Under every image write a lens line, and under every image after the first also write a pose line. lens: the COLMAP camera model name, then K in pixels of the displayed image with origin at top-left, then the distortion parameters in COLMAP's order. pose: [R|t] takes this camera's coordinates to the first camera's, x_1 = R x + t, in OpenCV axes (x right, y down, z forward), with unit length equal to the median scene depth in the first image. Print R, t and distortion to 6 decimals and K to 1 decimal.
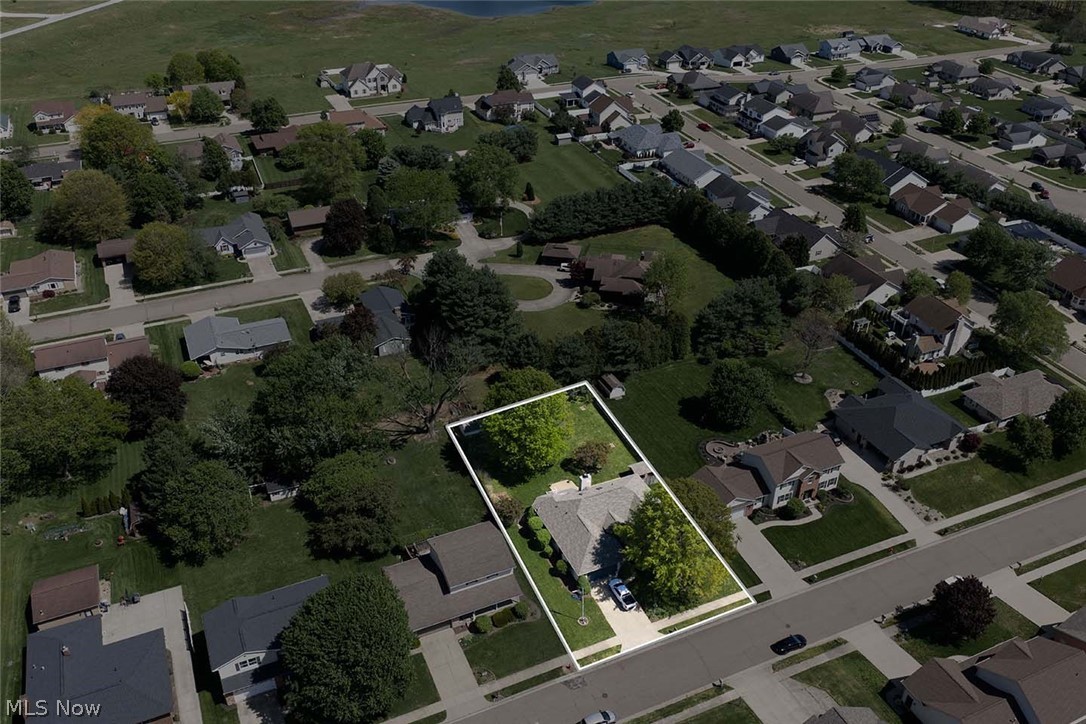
lens RADIAL K [[907.7, 0, 543.0], [0, 907.7, 362.0], [0, 0, 1]] dist [-0.001005, -0.005105]
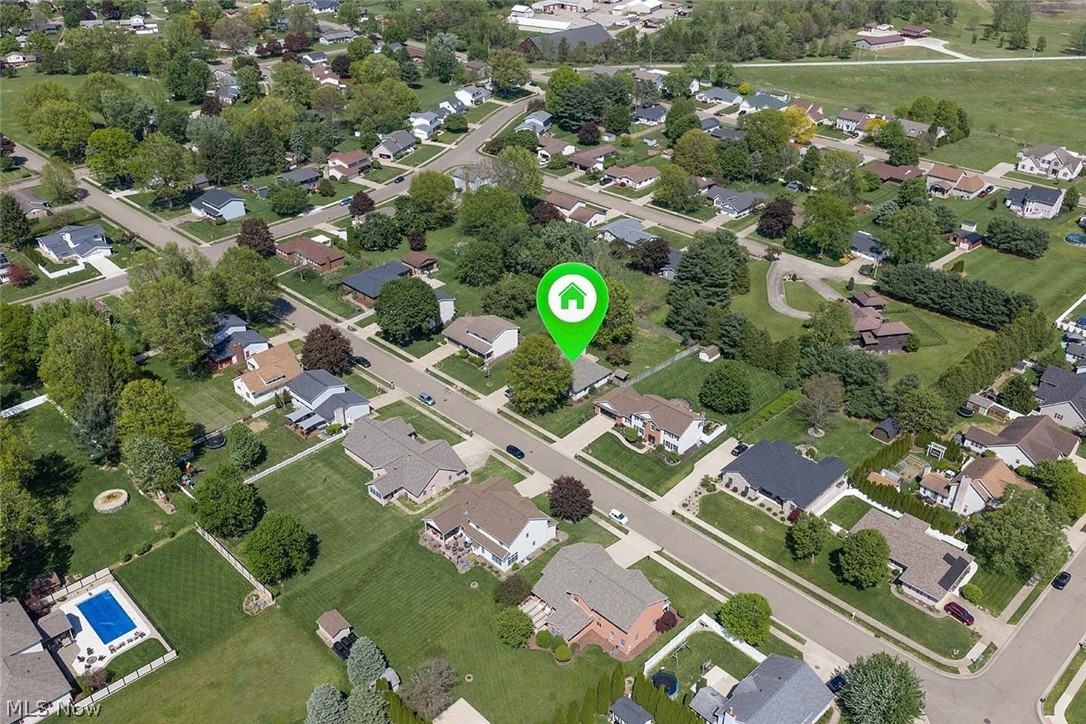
lens RADIAL K [[907.7, 0, 543.0], [0, 907.7, 362.0], [0, 0, 1]] dist [-0.001005, -0.005105]
pose [[0.357749, 0.461312, -0.811915, 0.913810], [-0.495784, 0.830627, 0.253489, -0.151948], [0.791337, 0.311850, 0.525867, 0.087531]]
